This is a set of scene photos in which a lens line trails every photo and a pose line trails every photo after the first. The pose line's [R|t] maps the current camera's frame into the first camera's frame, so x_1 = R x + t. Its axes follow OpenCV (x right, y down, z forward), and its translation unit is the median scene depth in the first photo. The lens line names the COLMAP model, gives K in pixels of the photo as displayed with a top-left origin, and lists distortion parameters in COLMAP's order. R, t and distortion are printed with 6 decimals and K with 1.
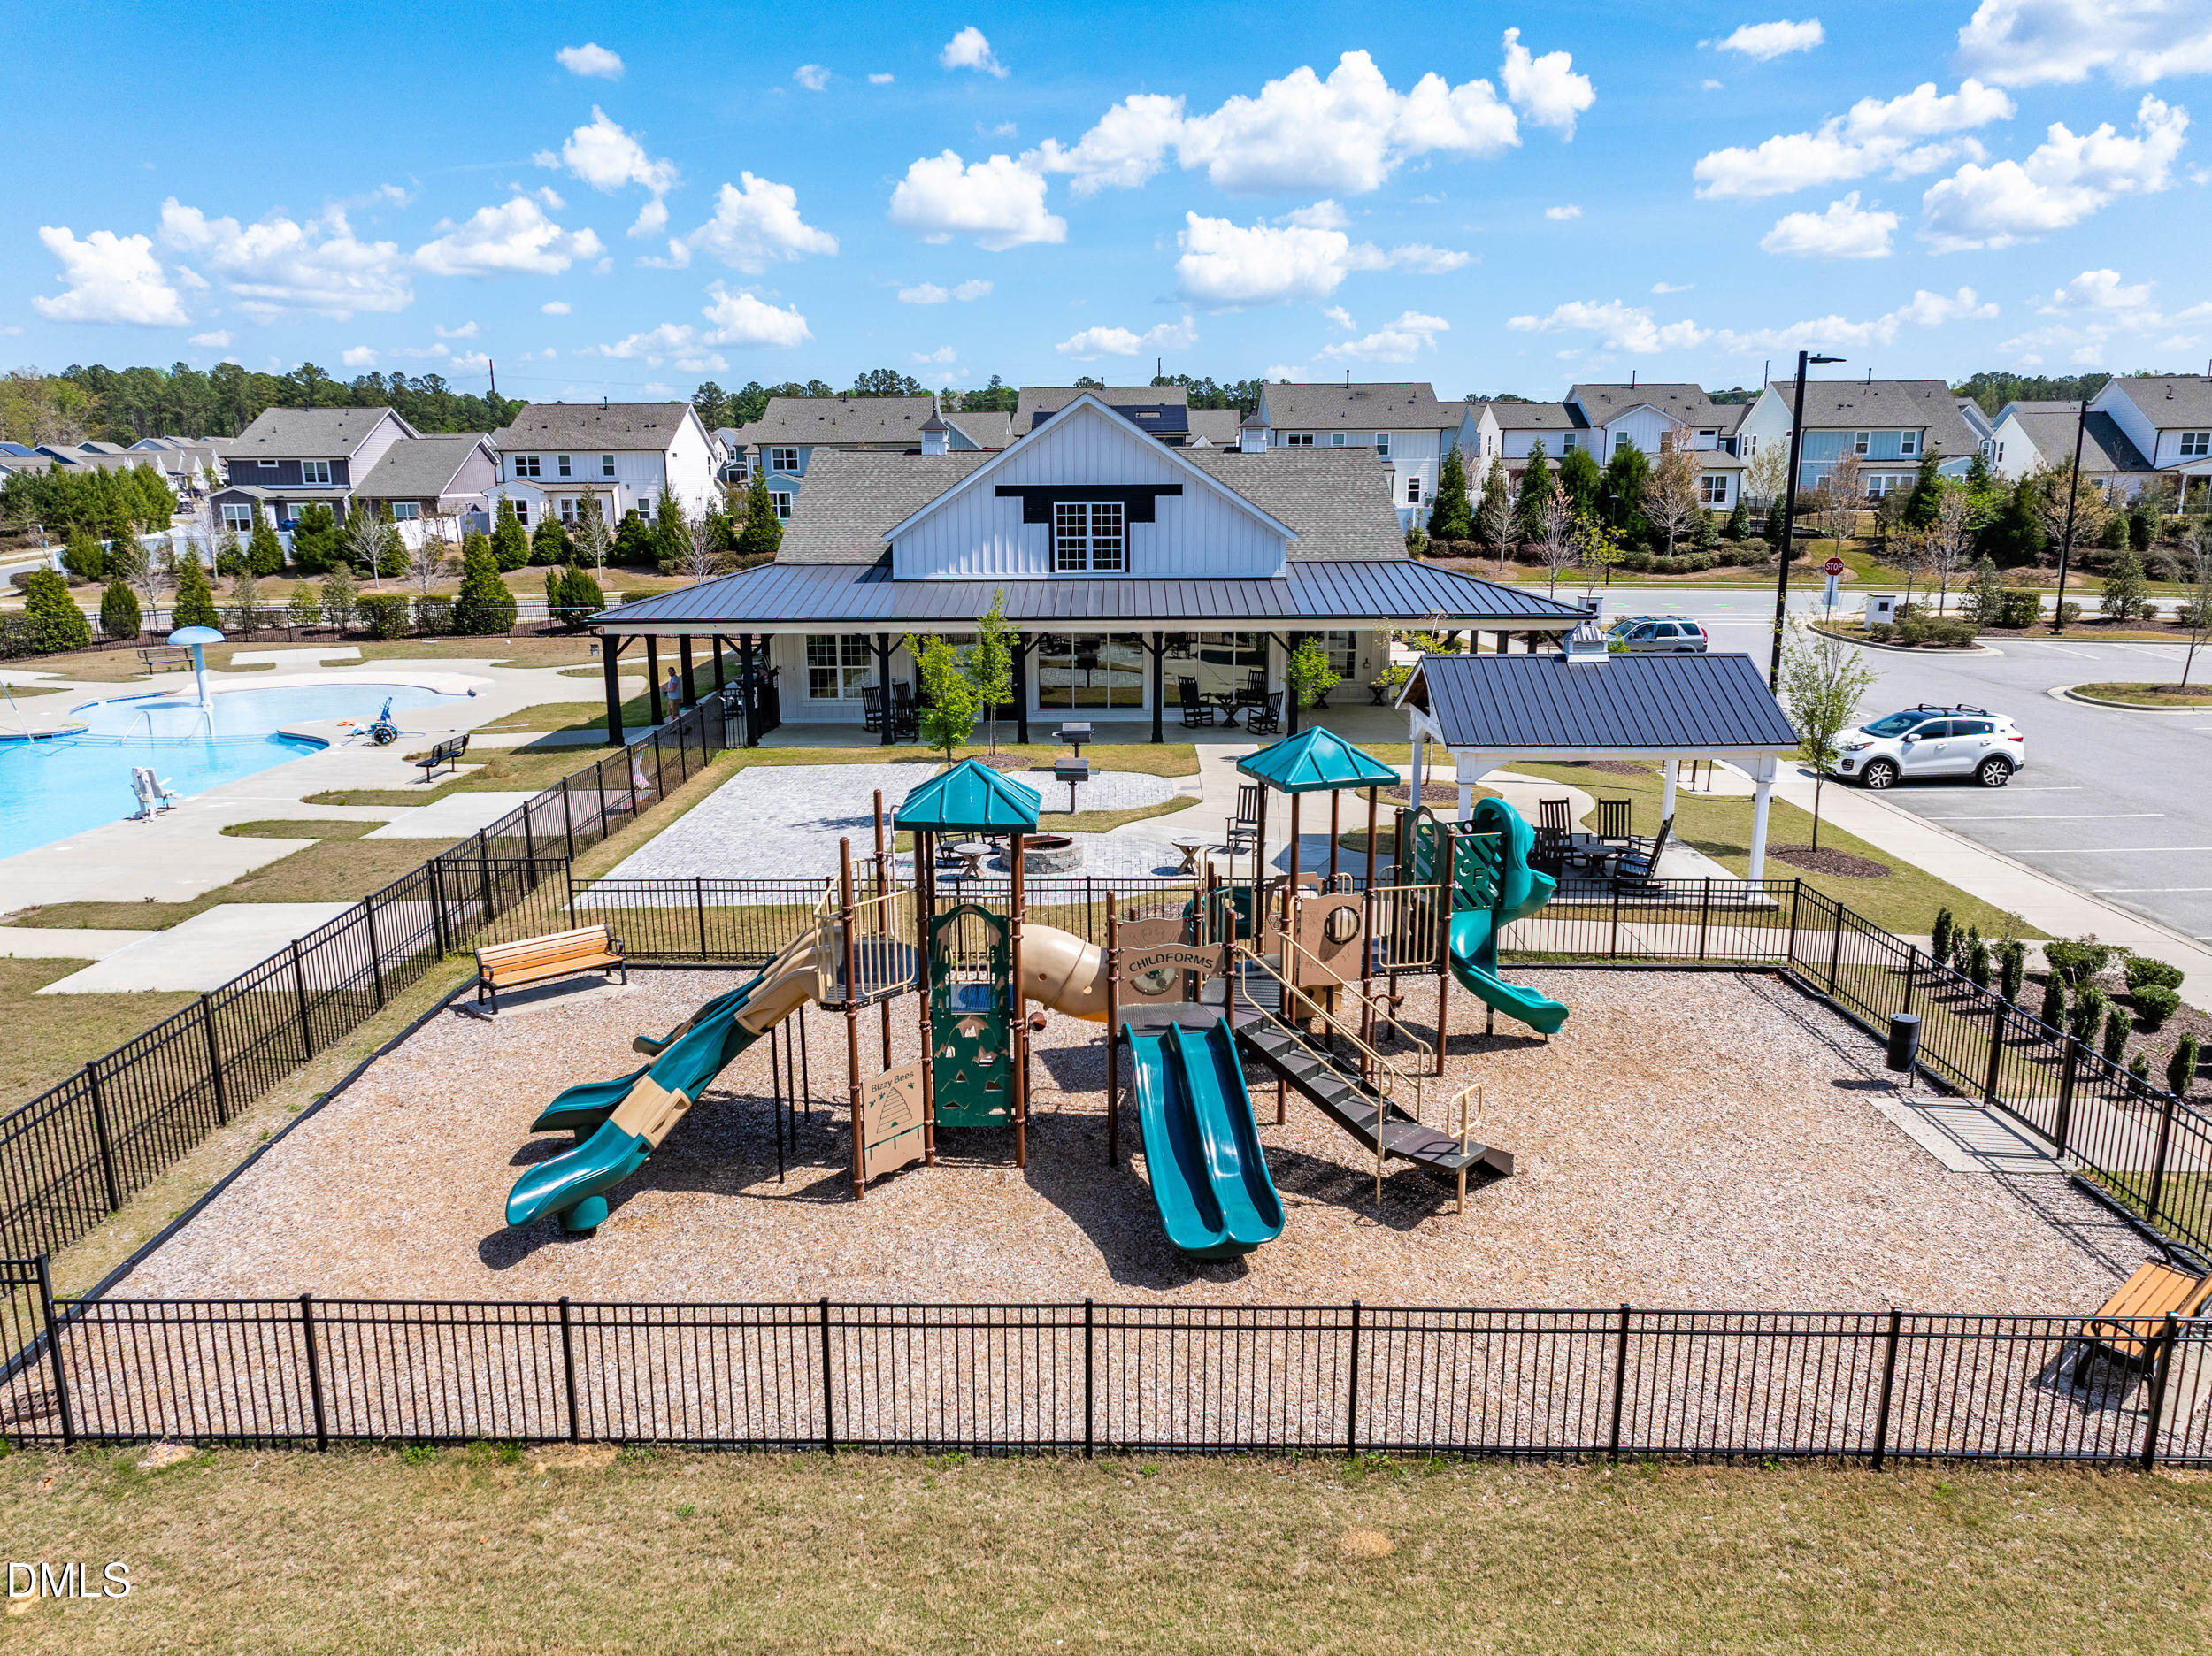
lens RADIAL K [[1521.3, 0, 1106.3], [0, 1521.3, 823.0], [0, 0, 1]] dist [-0.008834, 0.008073]
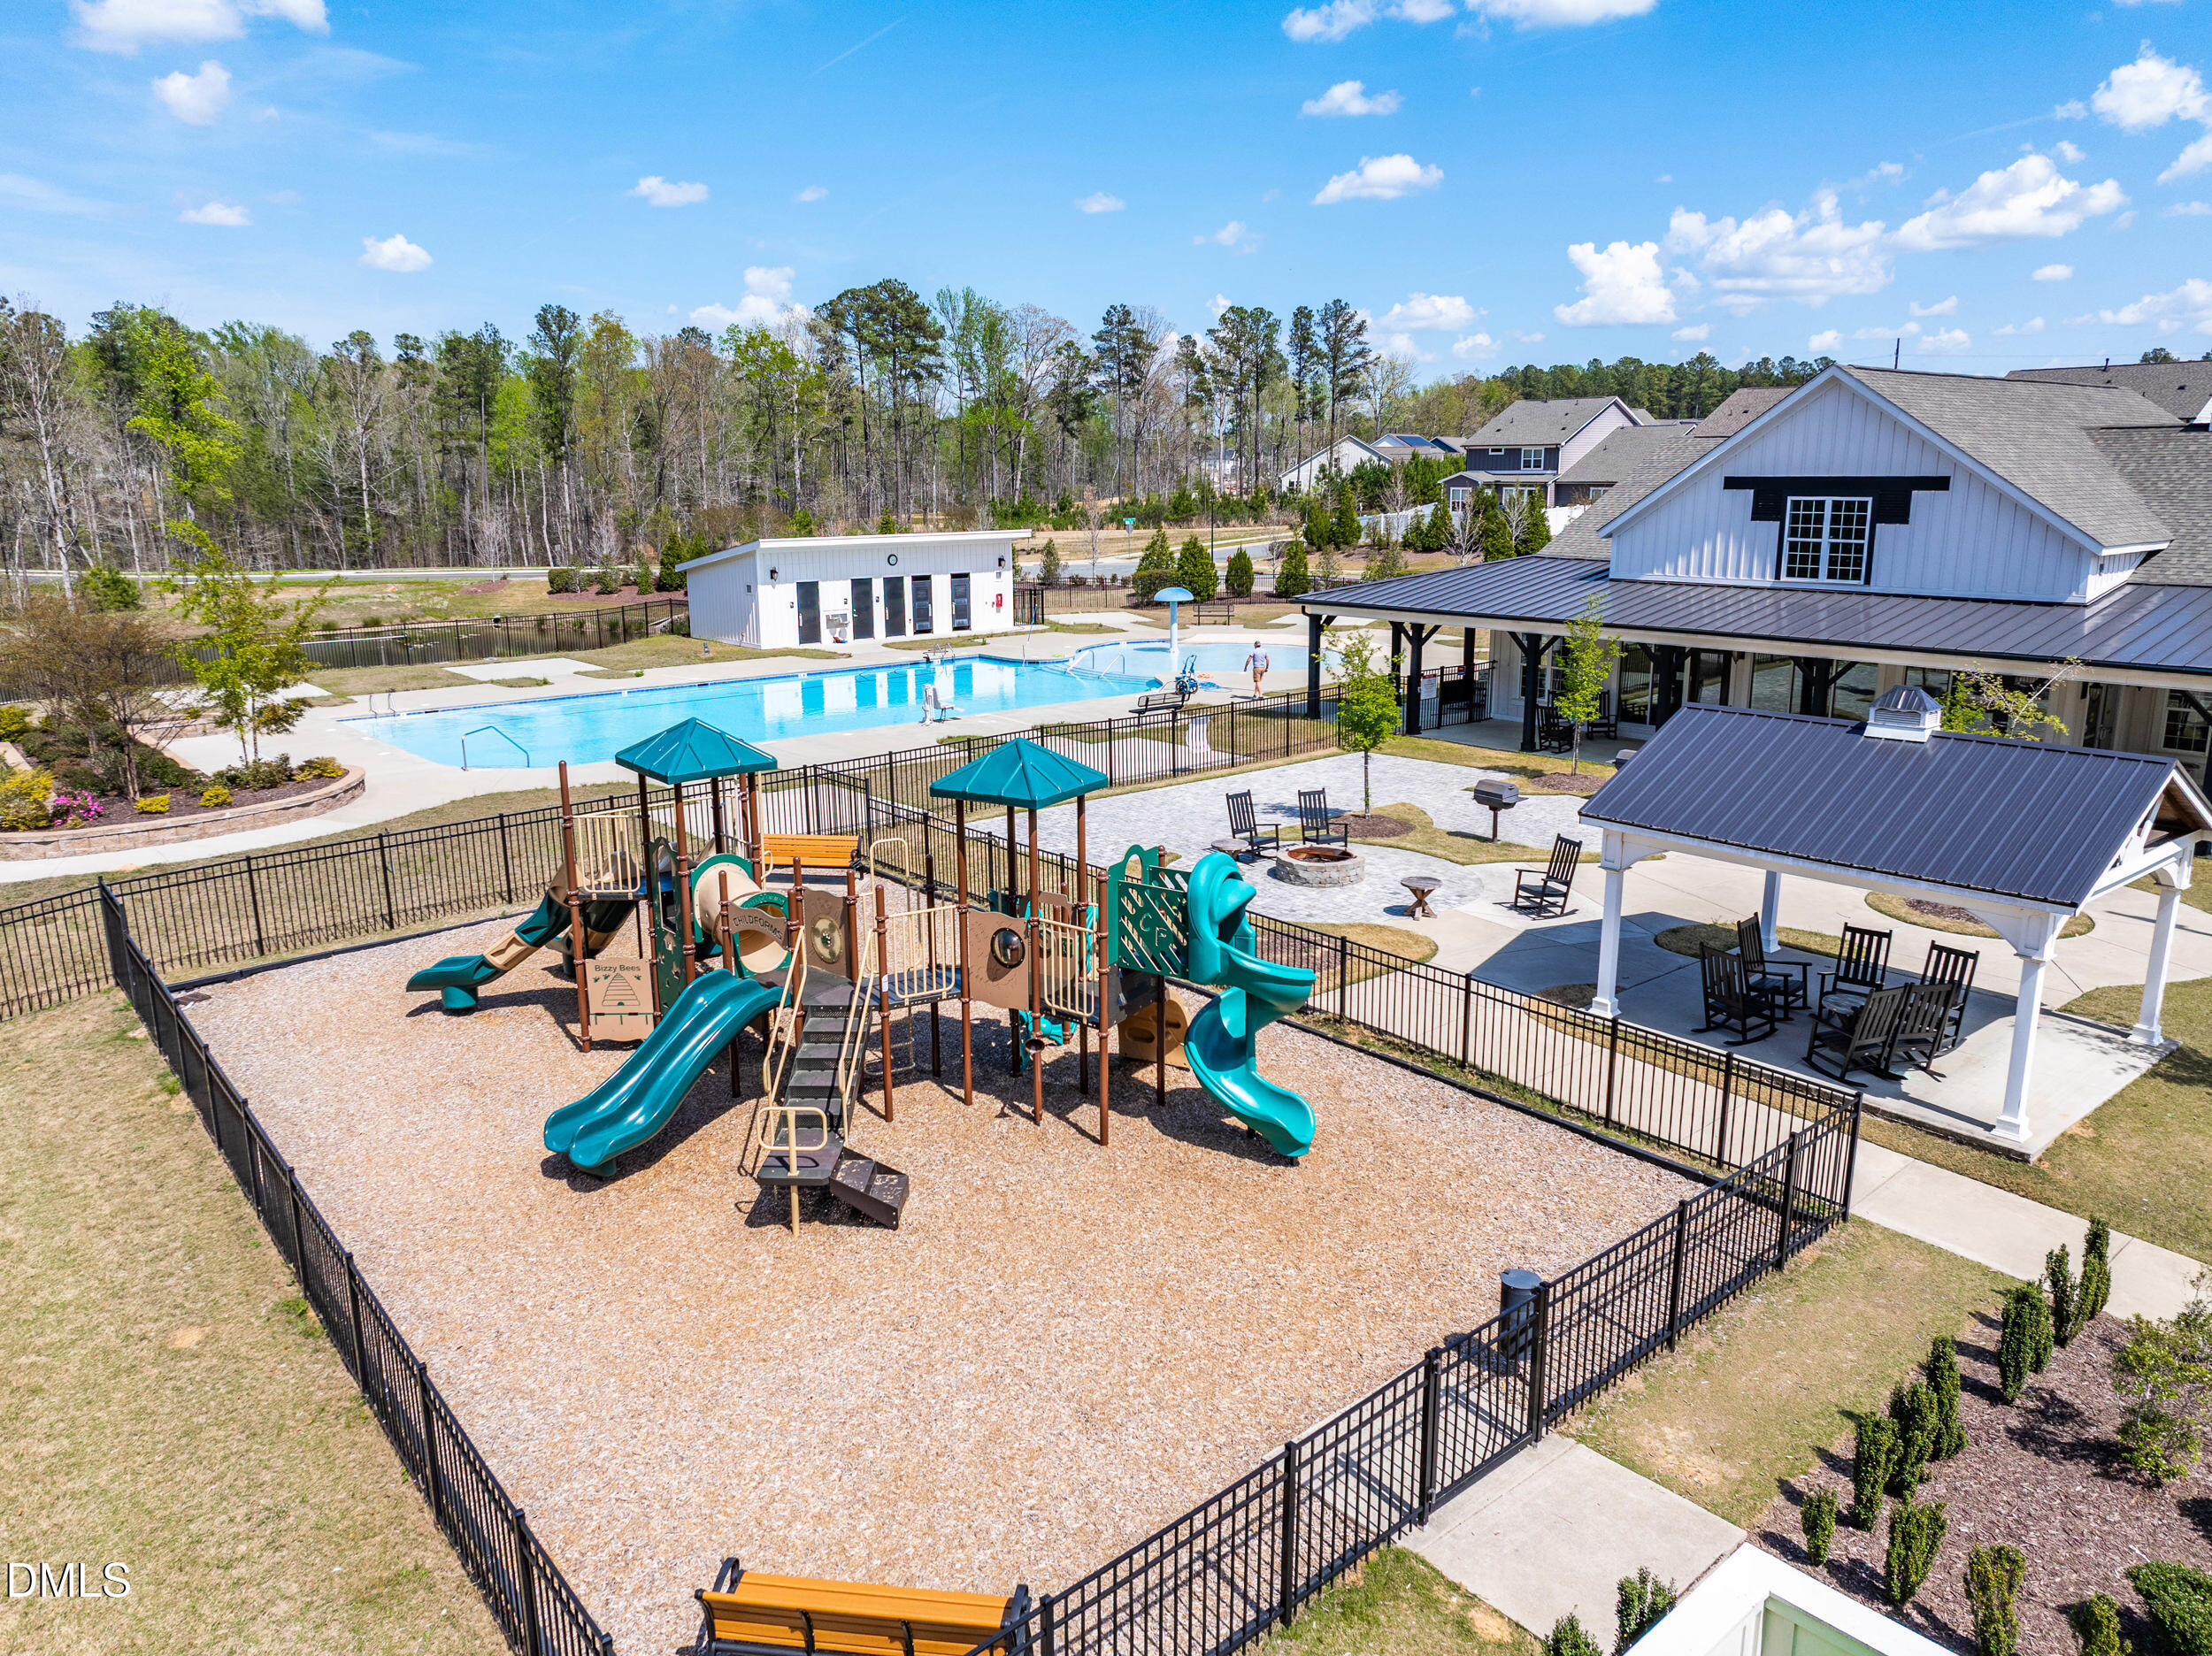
lens RADIAL K [[1521.3, 0, 1105.5], [0, 1521.3, 825.5], [0, 0, 1]] dist [-0.008834, 0.008073]
pose [[0.653129, 0.172000, -0.737454, 0.367853], [-0.163570, 0.982916, 0.084384, -0.040785], [0.739370, 0.065511, 0.670105, 0.167167]]
